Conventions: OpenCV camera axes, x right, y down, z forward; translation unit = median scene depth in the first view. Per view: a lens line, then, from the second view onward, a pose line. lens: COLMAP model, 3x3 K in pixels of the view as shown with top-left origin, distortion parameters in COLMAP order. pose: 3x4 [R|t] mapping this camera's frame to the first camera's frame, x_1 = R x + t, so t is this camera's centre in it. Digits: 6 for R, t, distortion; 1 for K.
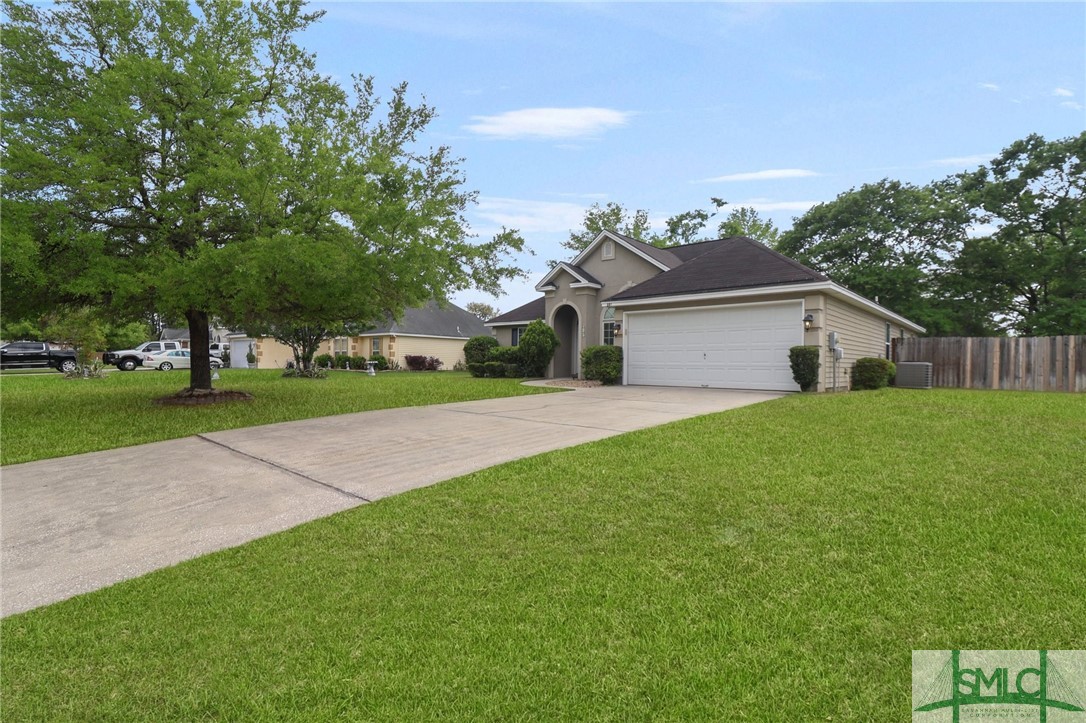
lens RADIAL K [[518.2, 0, 542.8], [0, 518.2, 363.3], [0, 0, 1]] dist [-0.005652, -0.000904]
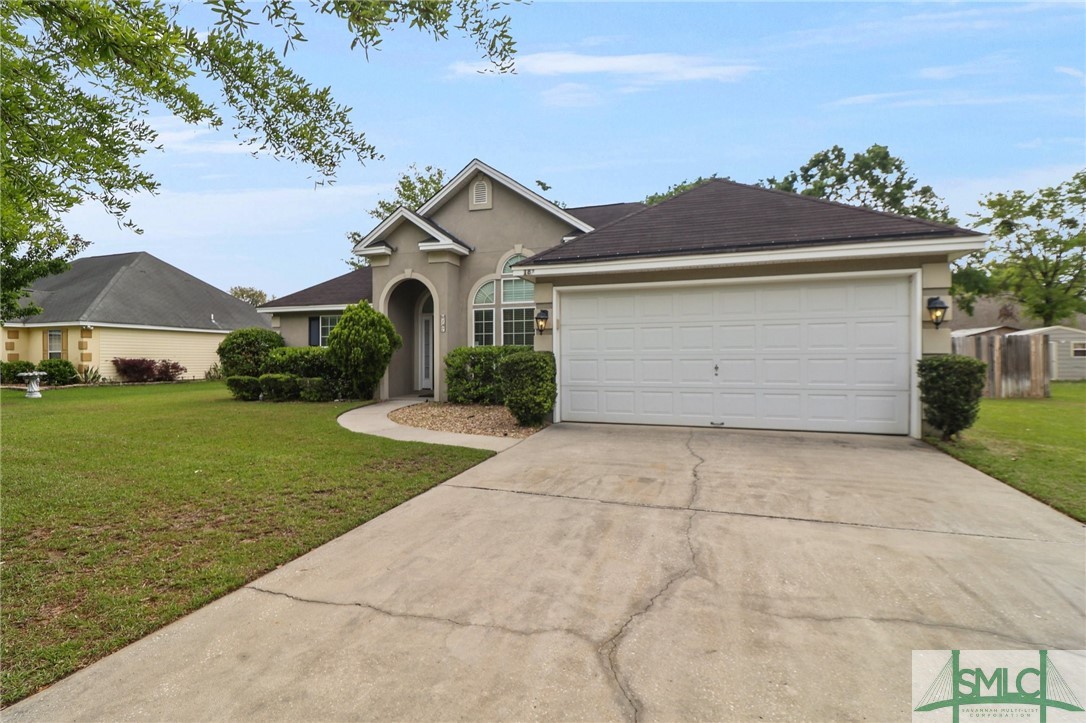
lens RADIAL K [[518.2, 0, 542.9], [0, 518.2, 361.0], [0, 0, 1]] dist [-0.005652, -0.000904]
pose [[0.922799, -0.013525, 0.385044, -0.045121], [0.010980, 0.999901, 0.008808, -0.019921], [-0.385125, -0.003900, 0.922856, 0.368627]]
